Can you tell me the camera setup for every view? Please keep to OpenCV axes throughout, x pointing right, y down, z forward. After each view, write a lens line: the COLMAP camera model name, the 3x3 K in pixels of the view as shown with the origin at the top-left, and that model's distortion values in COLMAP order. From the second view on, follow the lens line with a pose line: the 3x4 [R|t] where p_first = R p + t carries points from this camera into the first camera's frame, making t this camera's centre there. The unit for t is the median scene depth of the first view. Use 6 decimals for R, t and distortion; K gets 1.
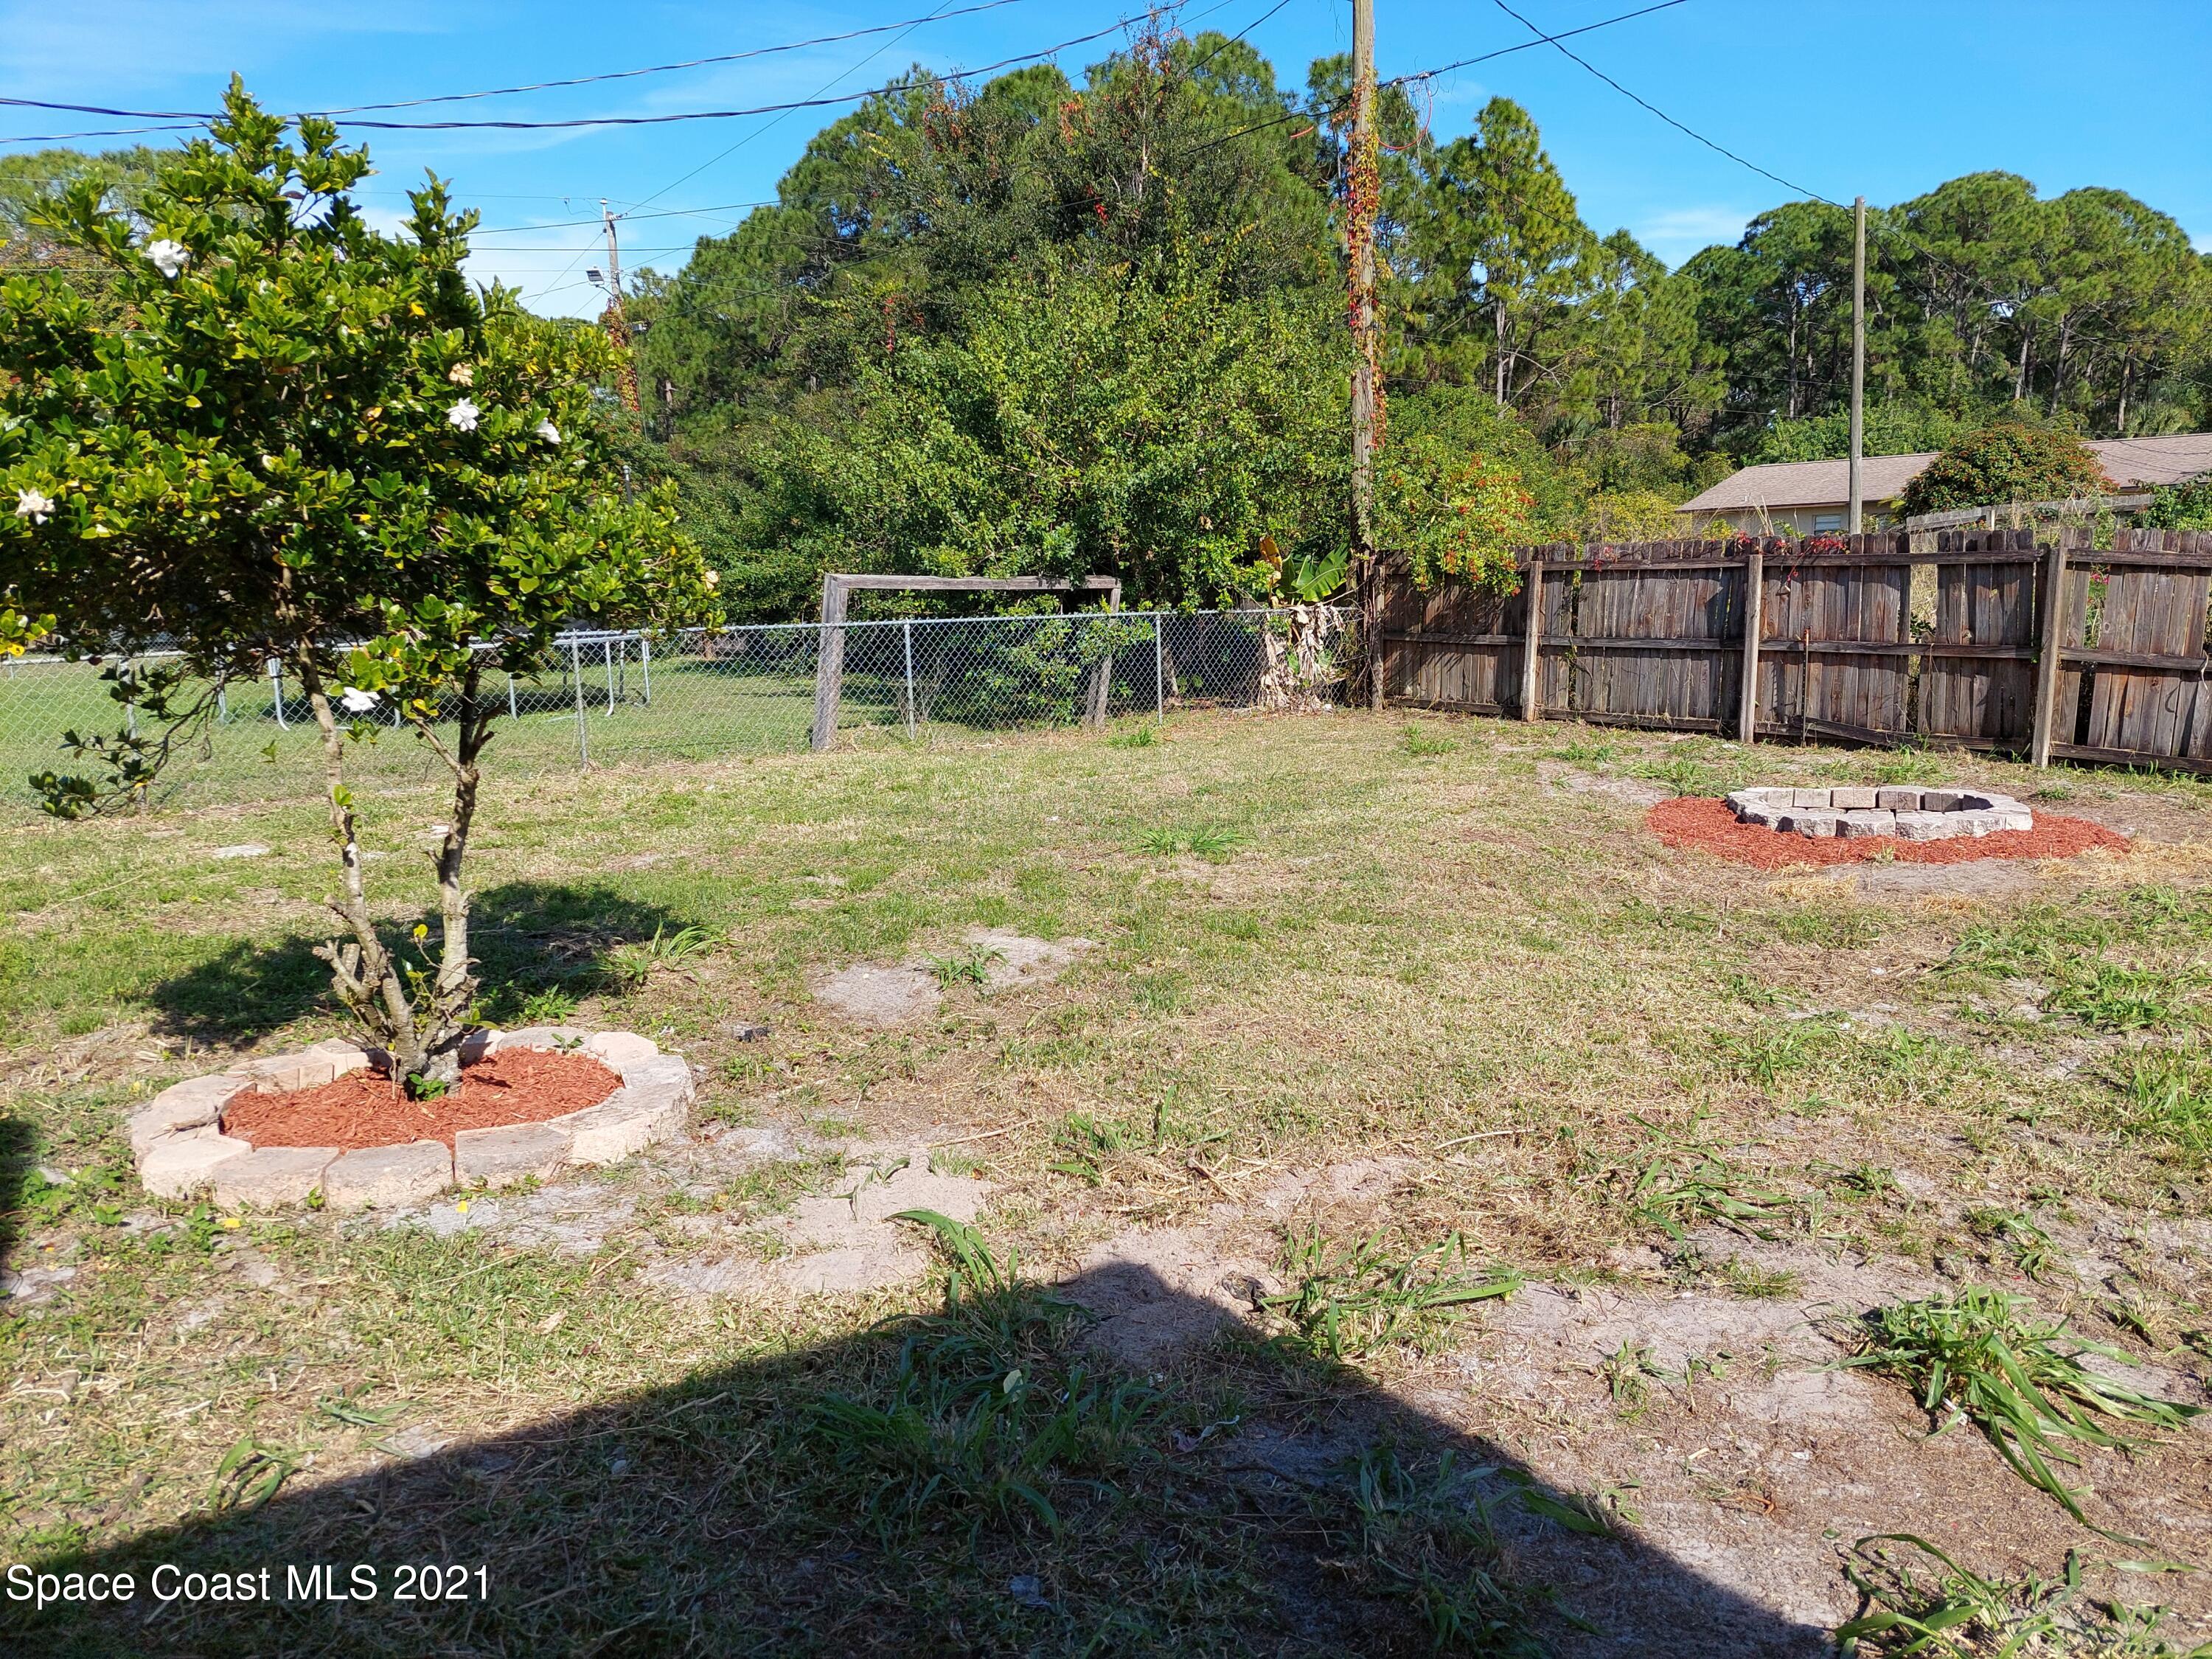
lens RADIAL K [[1584.0, 0, 1121.0], [0, 1584.0, 837.2], [0, 0, 1]] dist [0.068567, -0.077445]
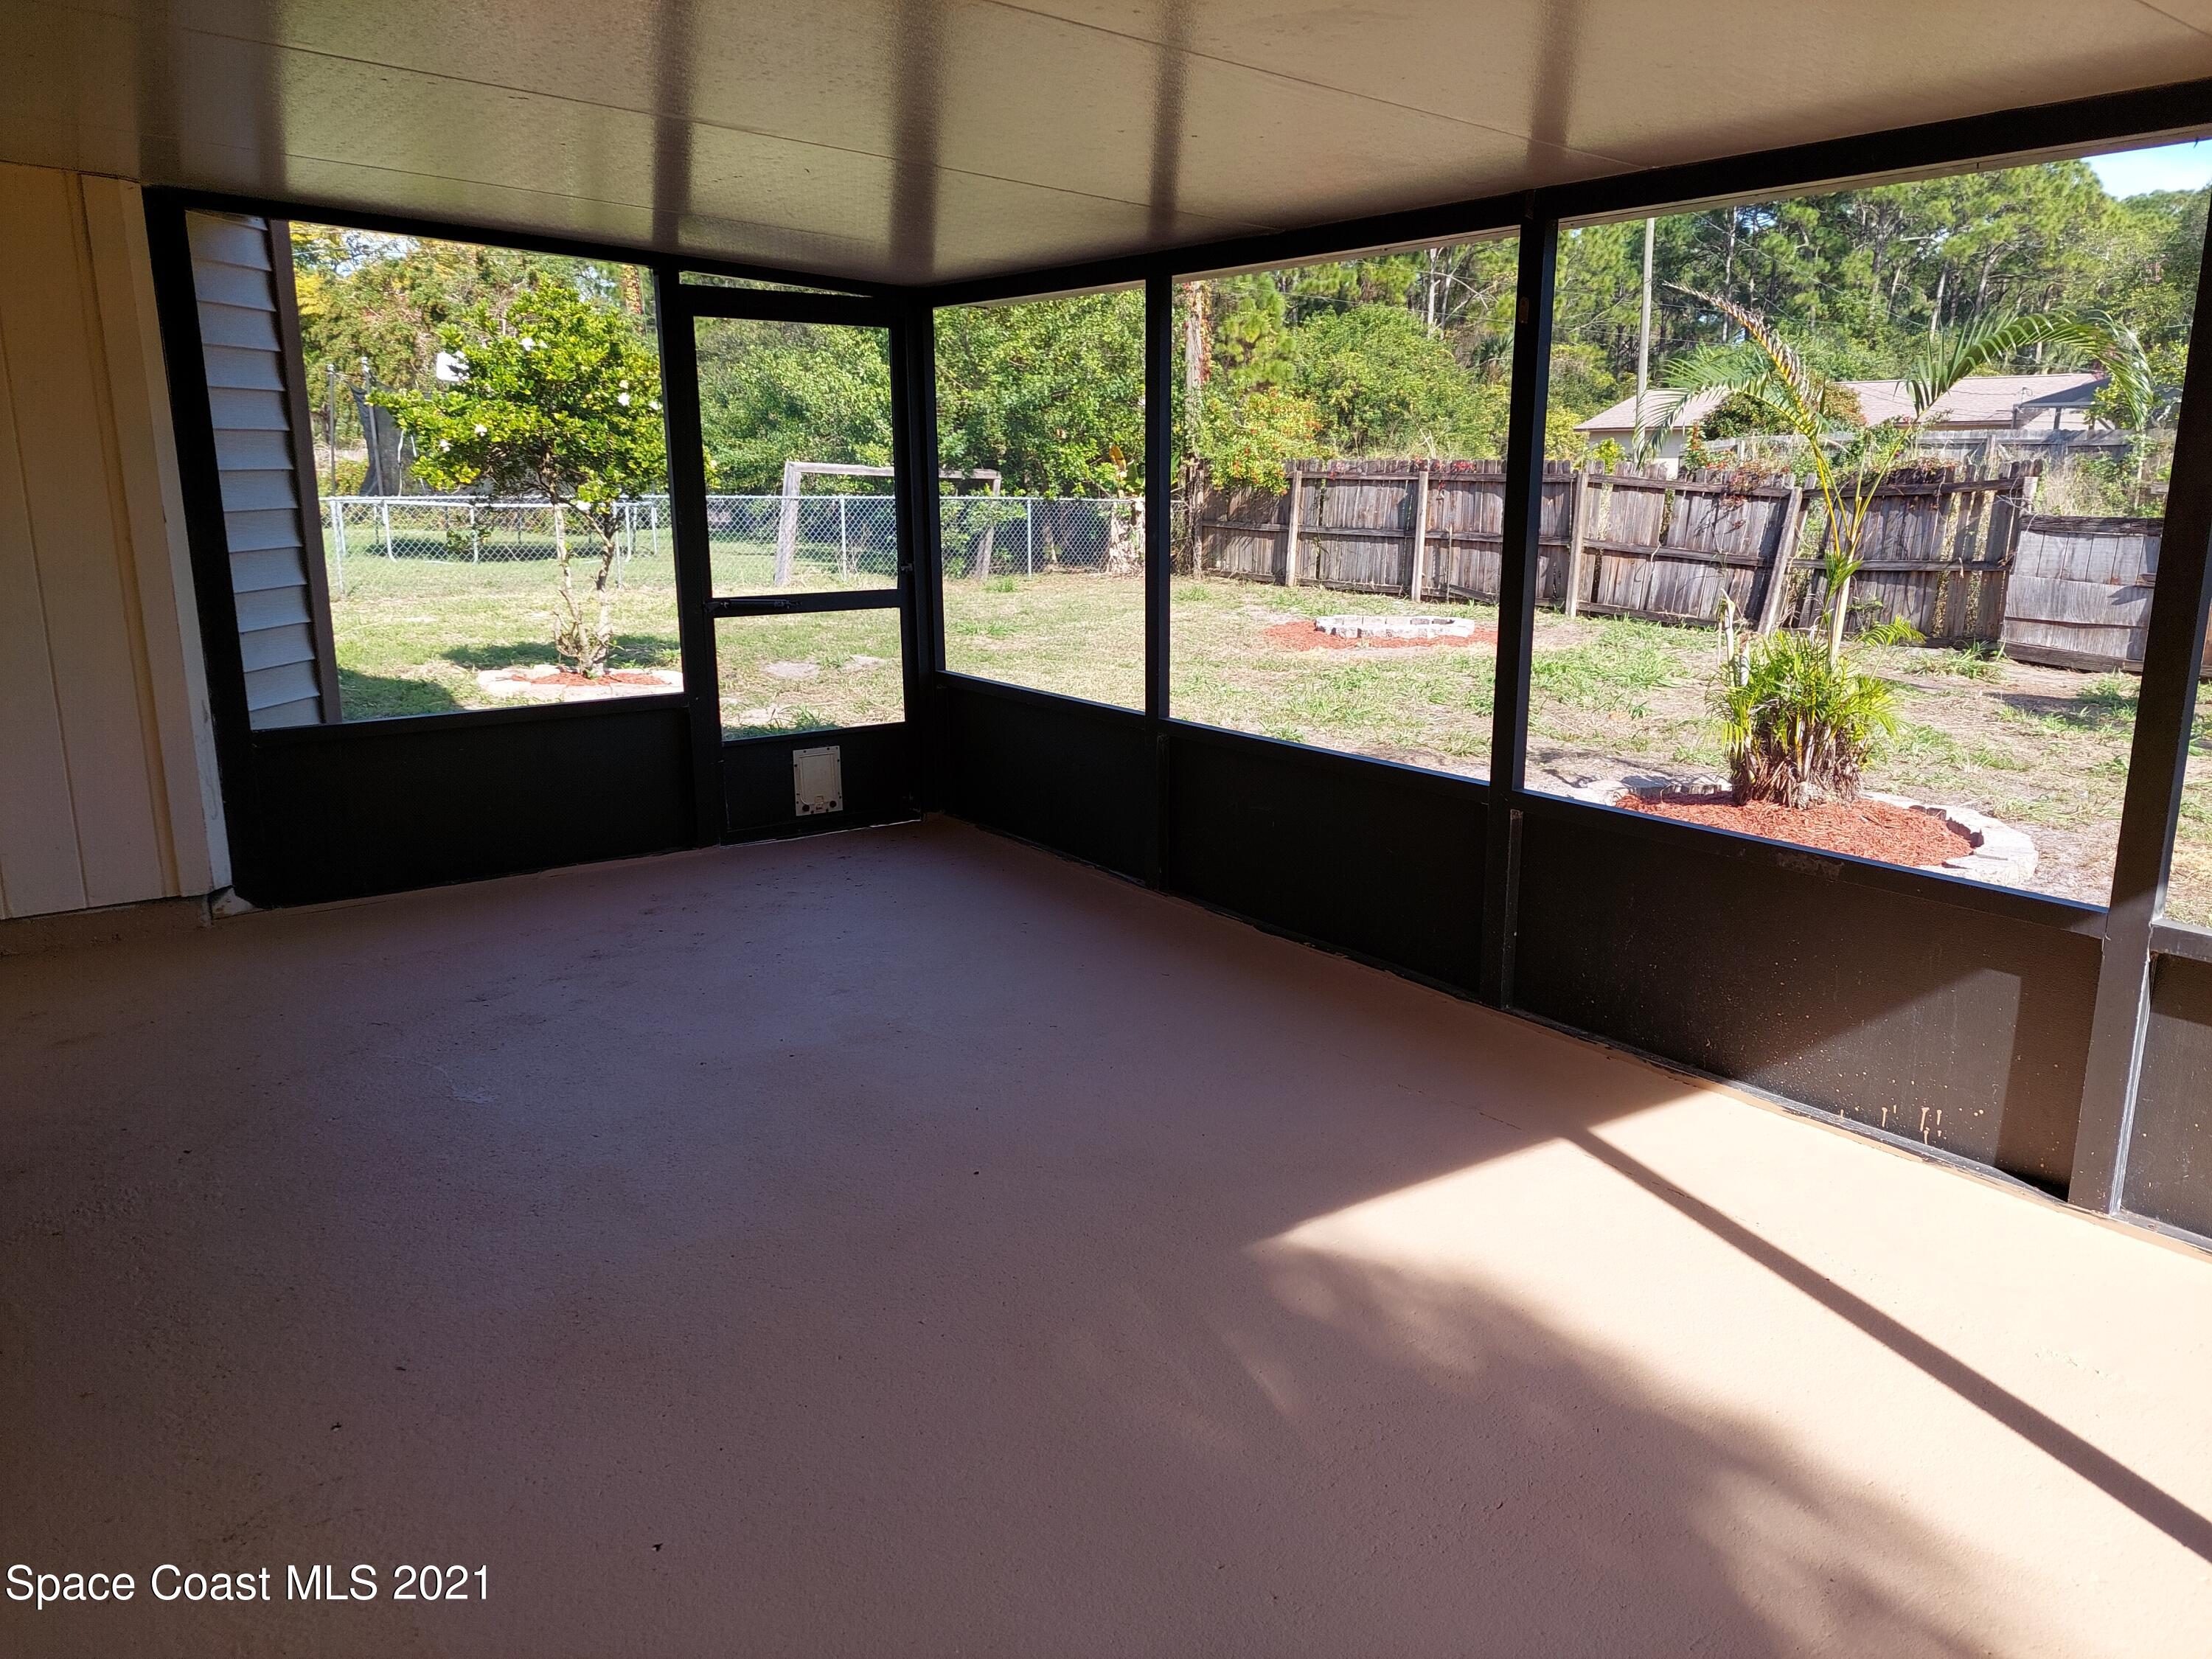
lens RADIAL K [[1584.0, 0, 1110.4], [0, 1584.0, 835.4], [0, 0, 1]] dist [0.068567, -0.077445]
pose [[0.999439, 0.033106, 0.005050, 0.254619], [-0.033355, 0.997530, 0.061811, 0.167267], [-0.002991, -0.061945, 0.998075, -1.054426]]
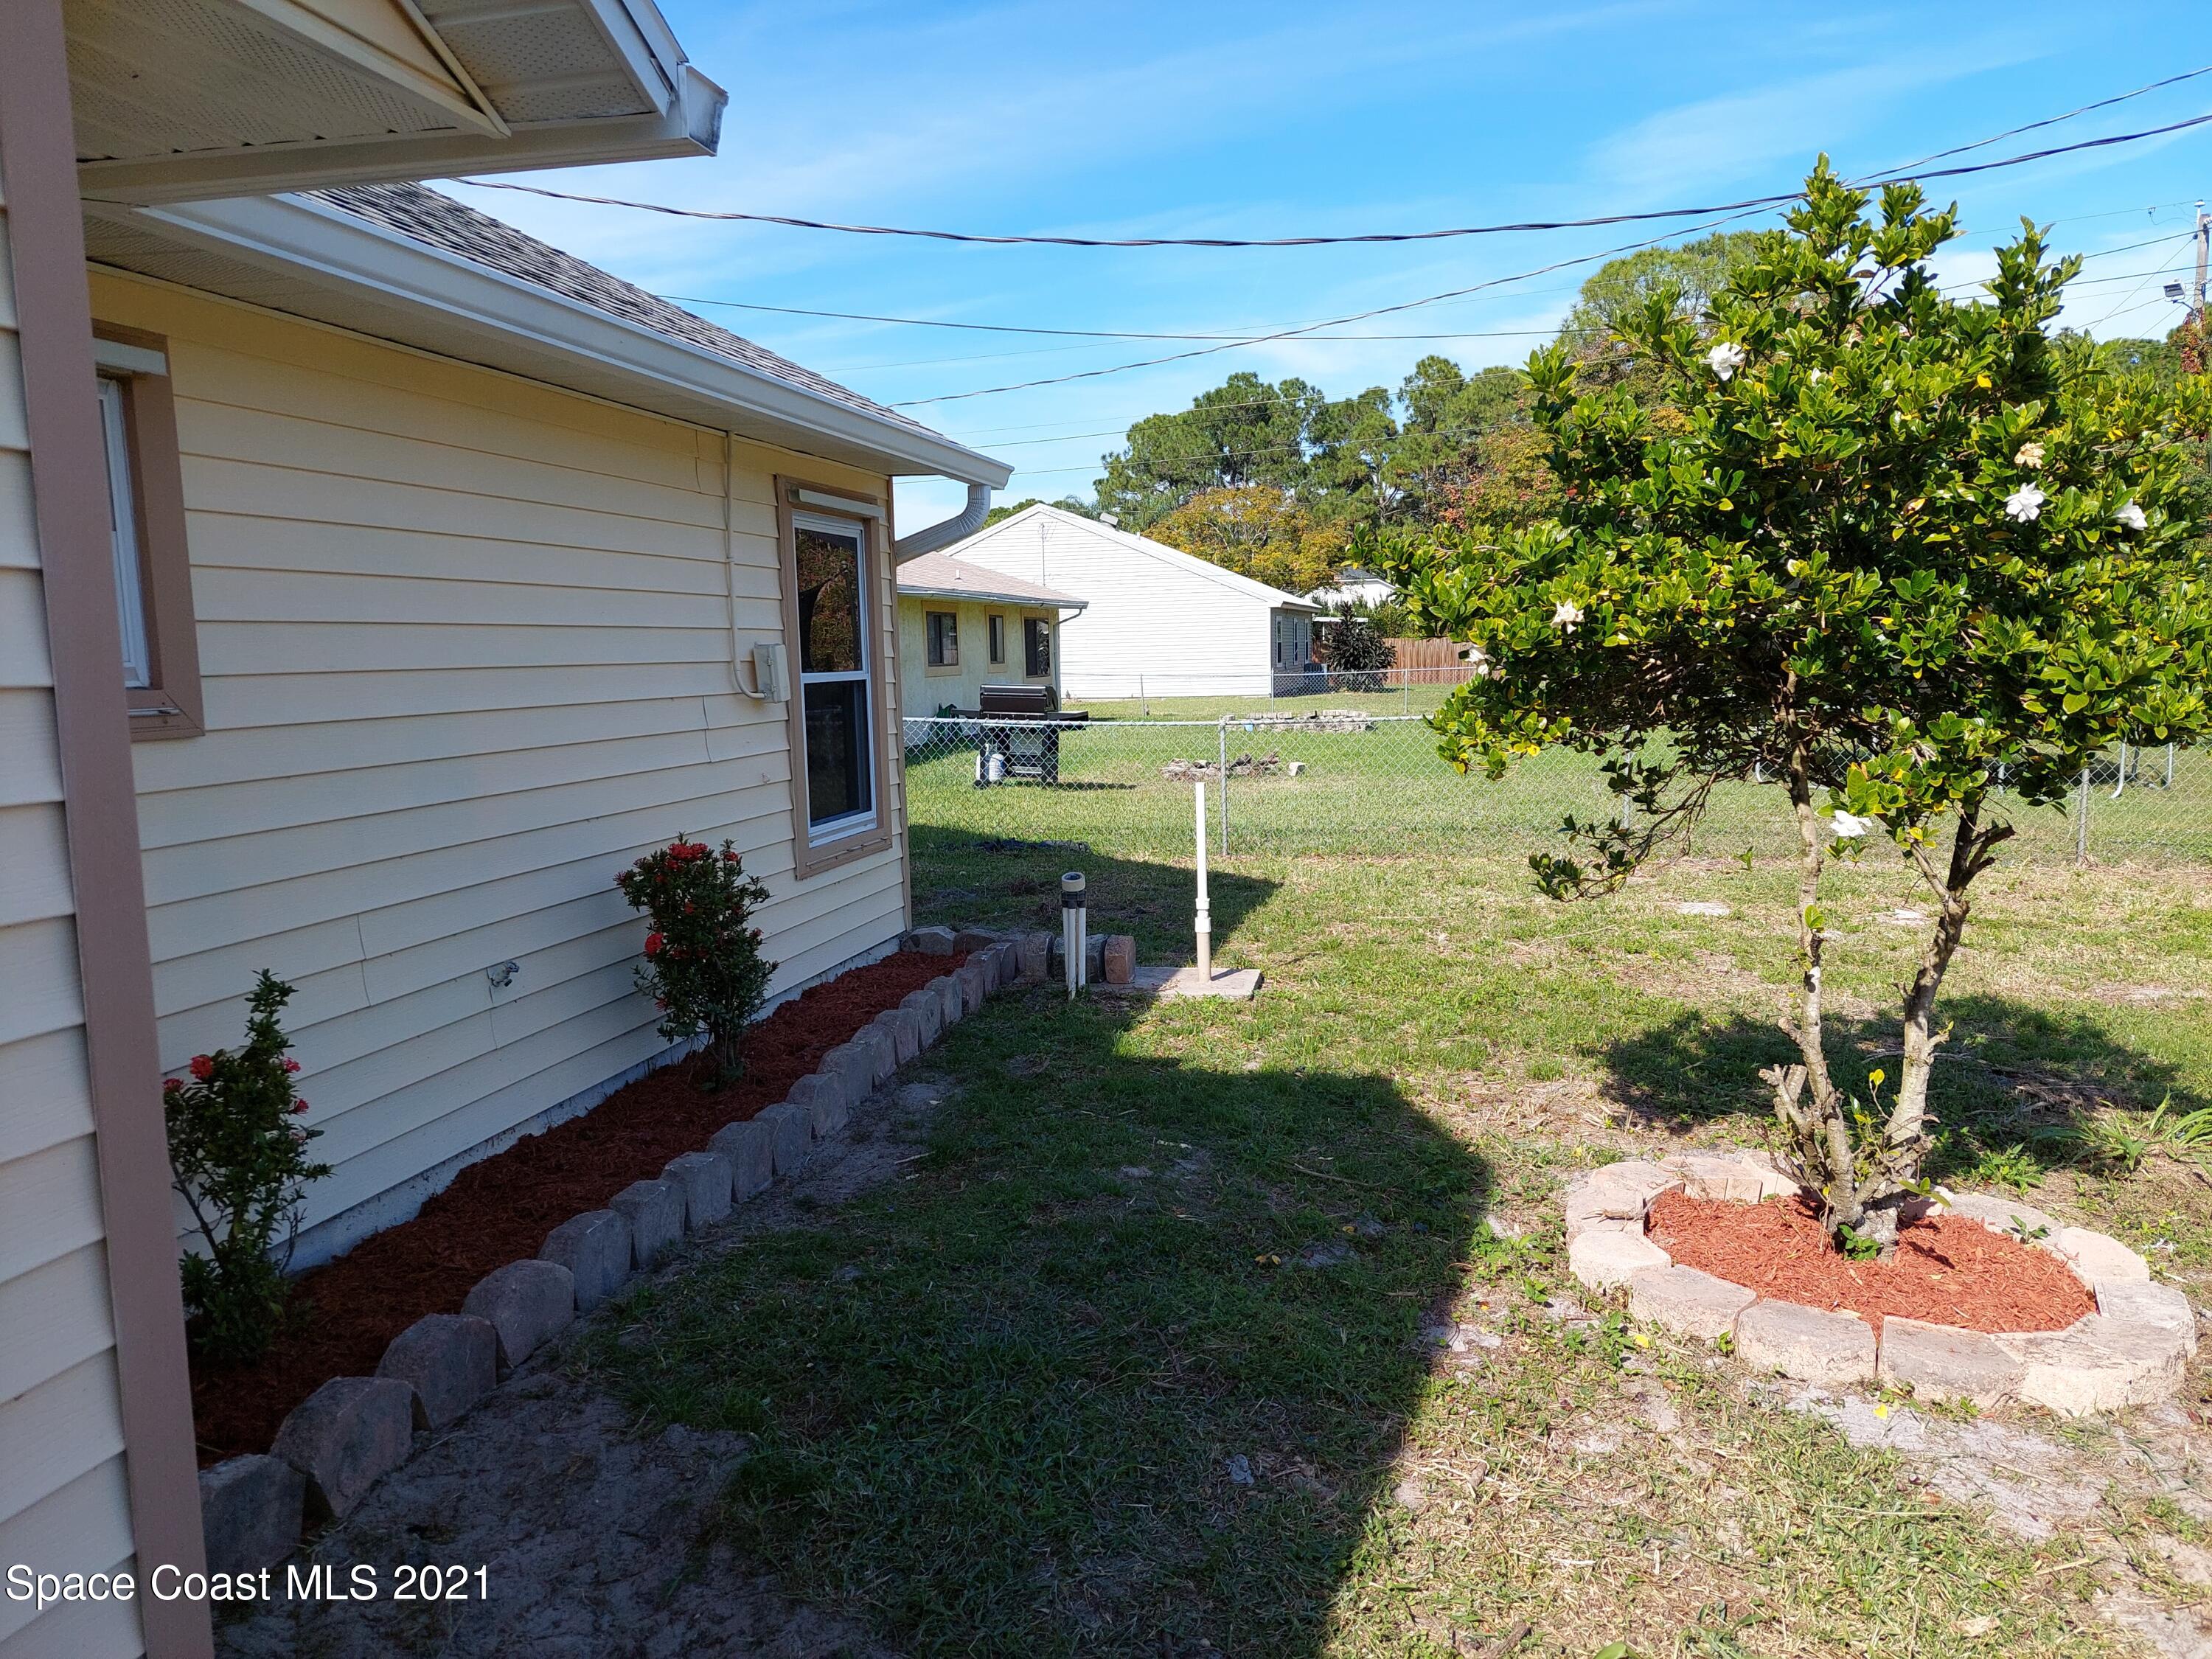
lens RADIAL K [[1584.0, 0, 1127.7], [0, 1584.0, 834.3], [0, 0, 1]] dist [0.068567, -0.077445]
pose [[0.652797, 0.111224, -0.749323, -0.040300], [-0.133080, 0.990617, 0.031103, -0.033328], [0.745752, 0.079416, 0.661473, 0.063890]]
